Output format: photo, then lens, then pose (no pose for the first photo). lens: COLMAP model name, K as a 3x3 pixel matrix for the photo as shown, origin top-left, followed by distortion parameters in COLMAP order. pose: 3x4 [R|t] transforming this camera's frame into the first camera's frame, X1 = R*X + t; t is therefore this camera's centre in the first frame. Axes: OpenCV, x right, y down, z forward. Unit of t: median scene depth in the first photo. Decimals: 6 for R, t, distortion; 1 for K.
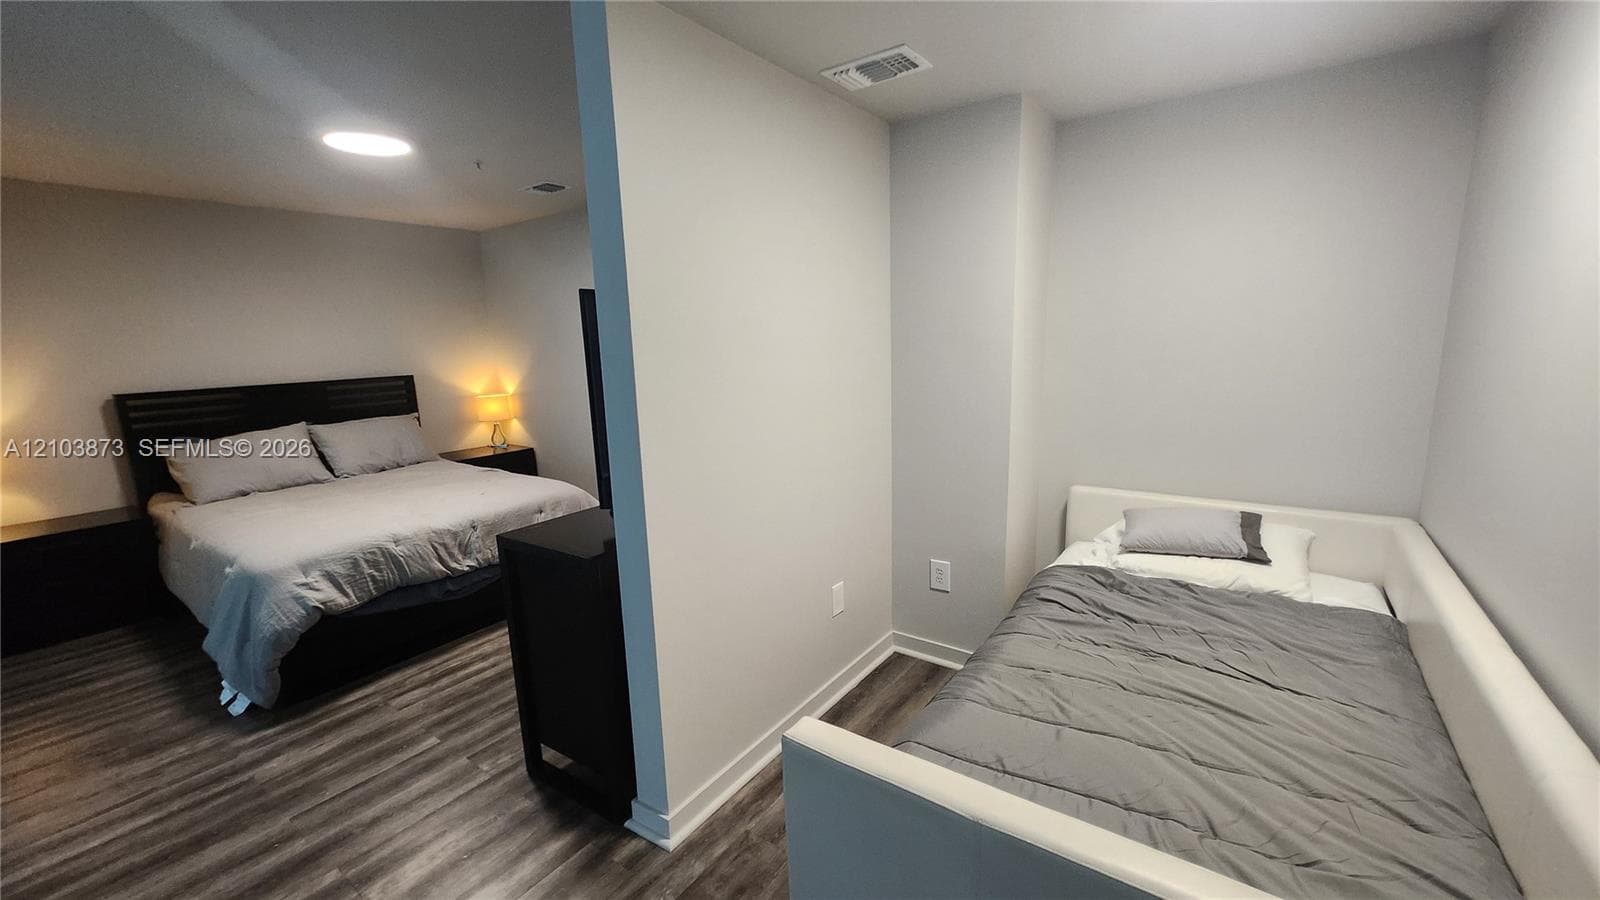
lens RADIAL K [[628.0, 0, 799.2], [0, 628.0, 456.1], [0, 0, 1]] dist [0.001441, -0.000710]
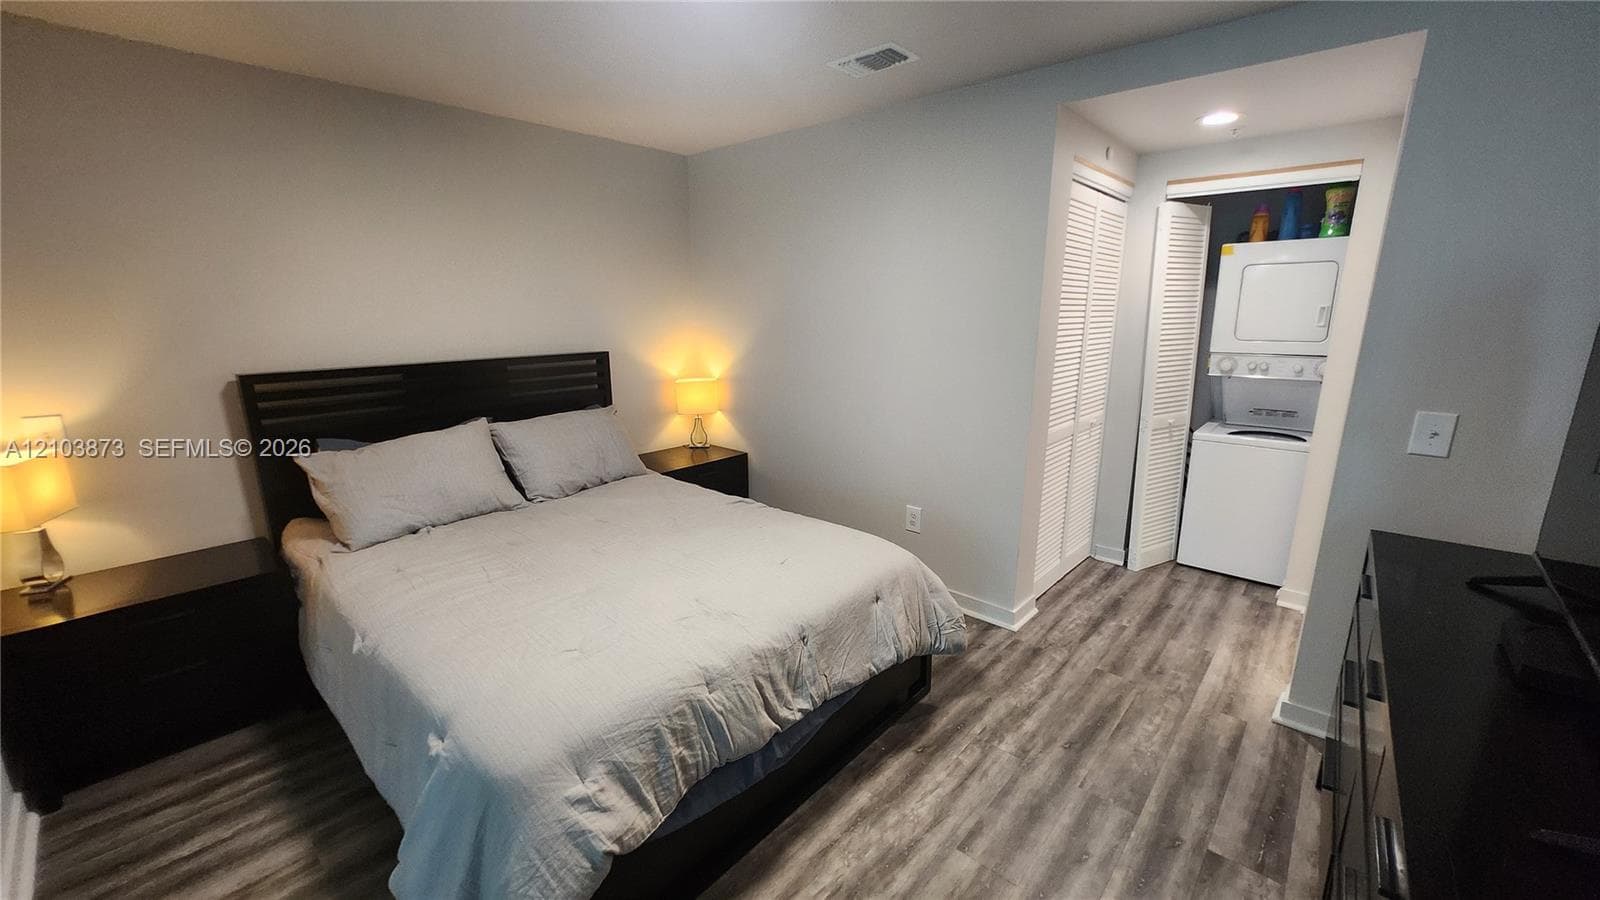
lens RADIAL K [[628.0, 0, 799.2], [0, 628.0, 456.1], [0, 0, 1]] dist [0.001441, -0.000710]
pose [[0.993852, 0.050699, -0.098429, -0.453449], [-0.045867, 0.997658, 0.050747, -0.078602], [0.100771, -0.045920, 0.993849, 0.416715]]
